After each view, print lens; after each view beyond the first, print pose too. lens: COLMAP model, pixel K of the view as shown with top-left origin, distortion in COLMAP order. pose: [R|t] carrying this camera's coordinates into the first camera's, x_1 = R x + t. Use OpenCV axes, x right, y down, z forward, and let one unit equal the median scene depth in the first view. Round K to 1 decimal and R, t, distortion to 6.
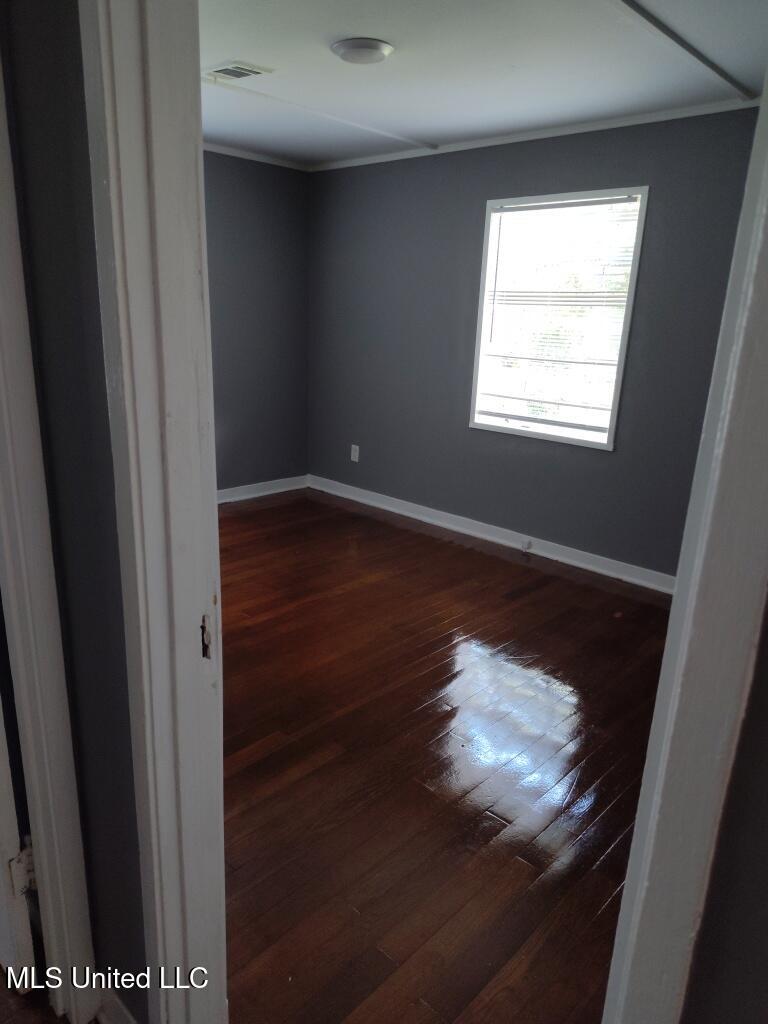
lens RADIAL K [[698.7, 0, 384.0], [0, 698.7, 512.0], [0, 0, 1]] dist [0.000306, -0.000020]
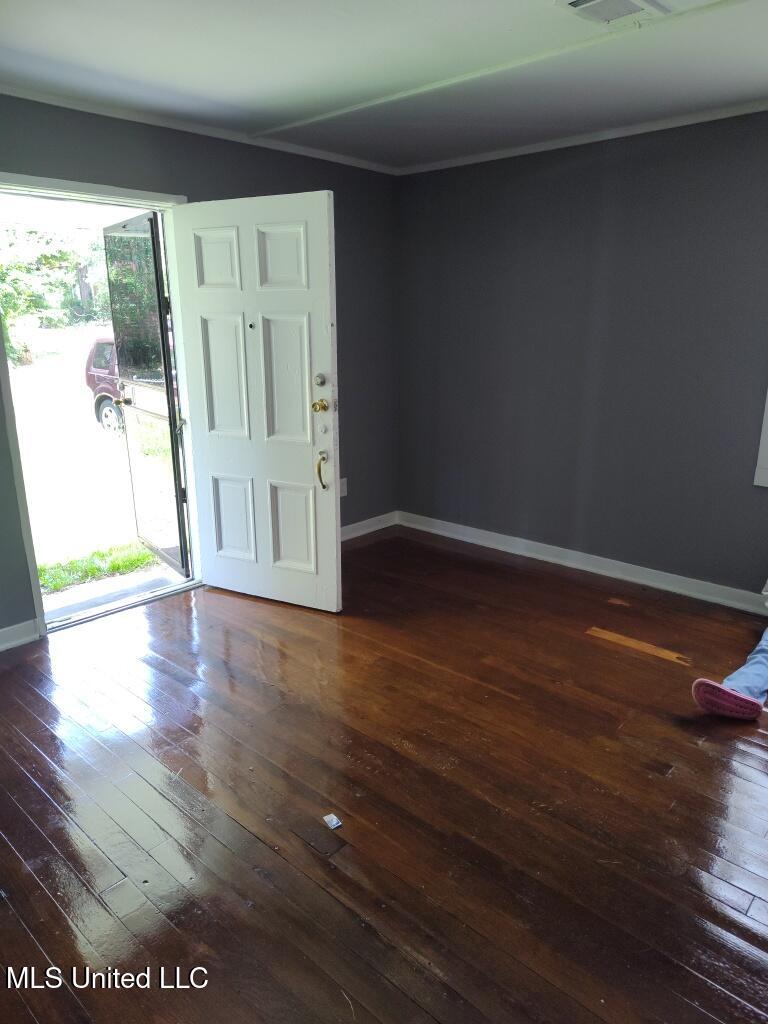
lens RADIAL K [[677.9, 0, 384.0], [0, 677.9, 512.0], [0, 0, 1]] dist [-0.002130, -0.000647]
pose [[0.998763, -0.046694, 0.017078, -0.138148], [0.046899, 0.998830, -0.011832, -0.042114], [-0.016506, 0.012618, 0.999784, 0.120525]]
